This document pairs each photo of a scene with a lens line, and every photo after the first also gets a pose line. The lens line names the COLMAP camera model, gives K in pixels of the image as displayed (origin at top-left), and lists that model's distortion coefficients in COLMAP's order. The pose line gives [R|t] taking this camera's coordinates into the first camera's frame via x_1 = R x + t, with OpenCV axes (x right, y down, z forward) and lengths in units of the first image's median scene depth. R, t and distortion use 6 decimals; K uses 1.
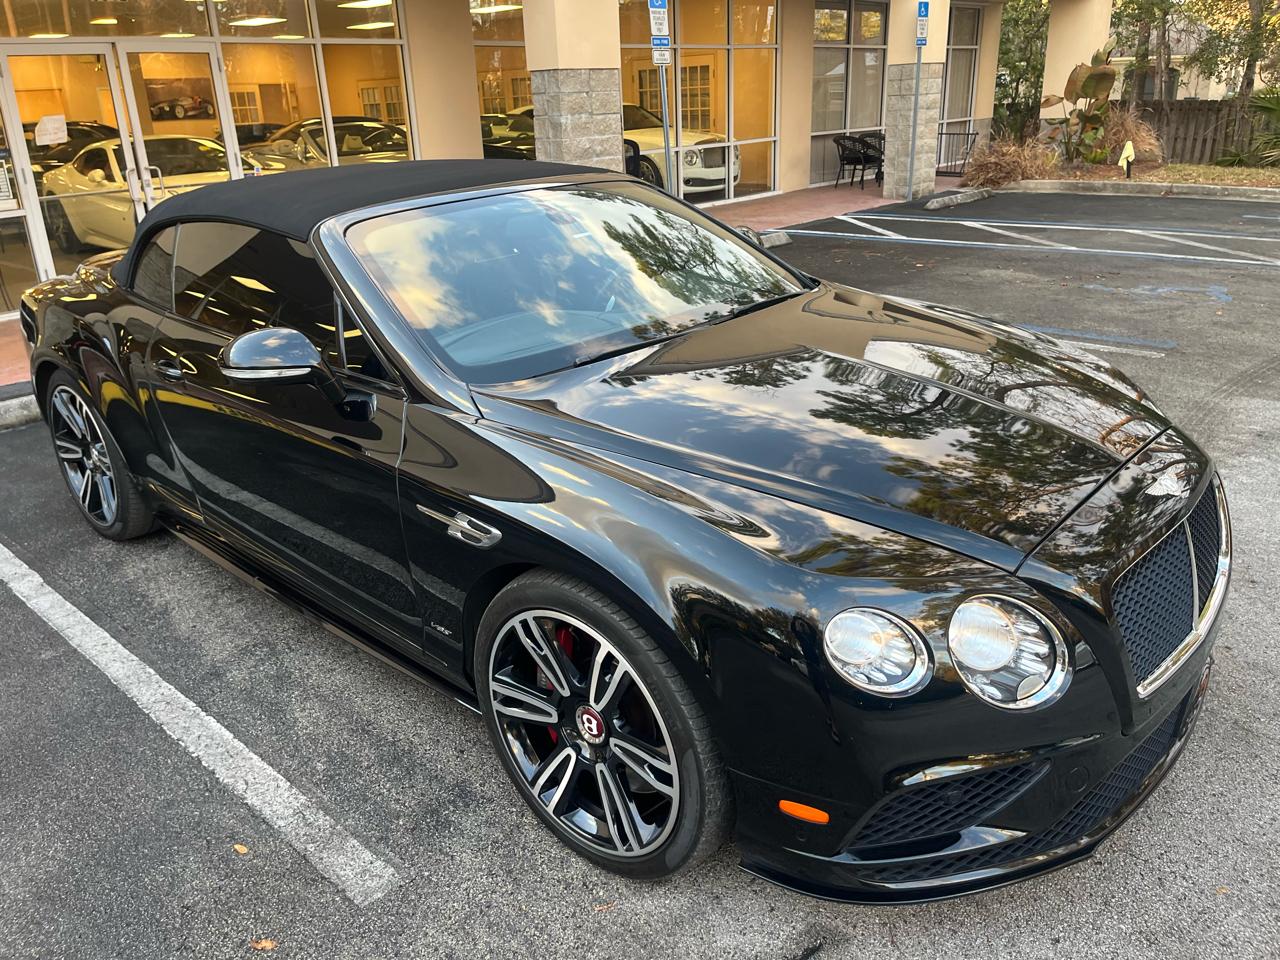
lens RADIAL K [[956.7, 0, 628.3], [0, 956.7, 464.3], [0, 0, 1]] dist [0.089496, -0.125093]
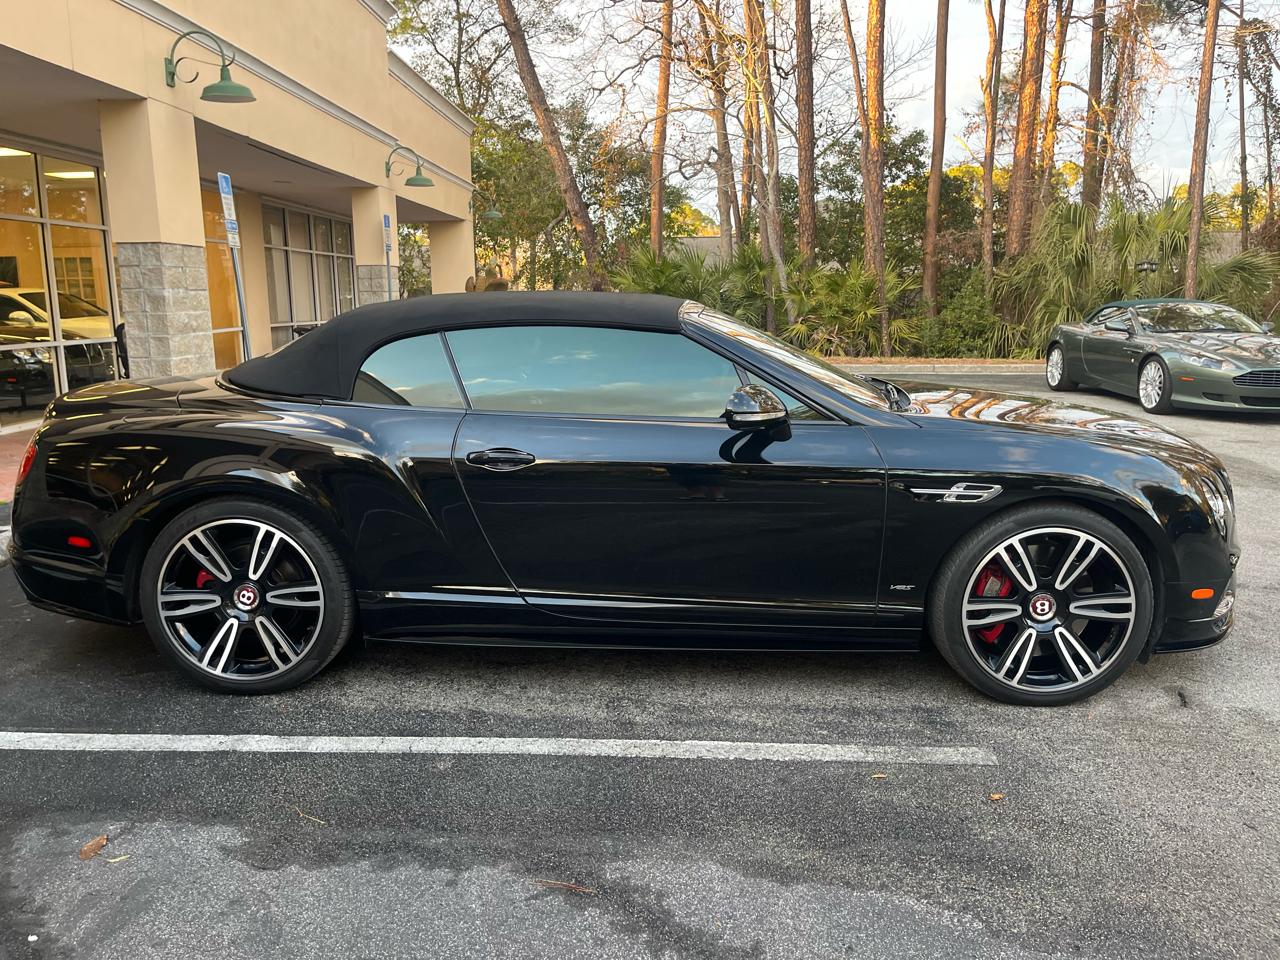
lens RADIAL K [[962.6, 0, 615.6], [0, 962.6, 474.6], [0, 0, 1]] dist [0.031659, -0.001371]
pose [[0.763532, -0.088903, 0.639621, -0.398170], [0.212189, 0.970021, -0.118470, 0.026768], [-0.609914, 0.226176, 0.759506, 0.049457]]
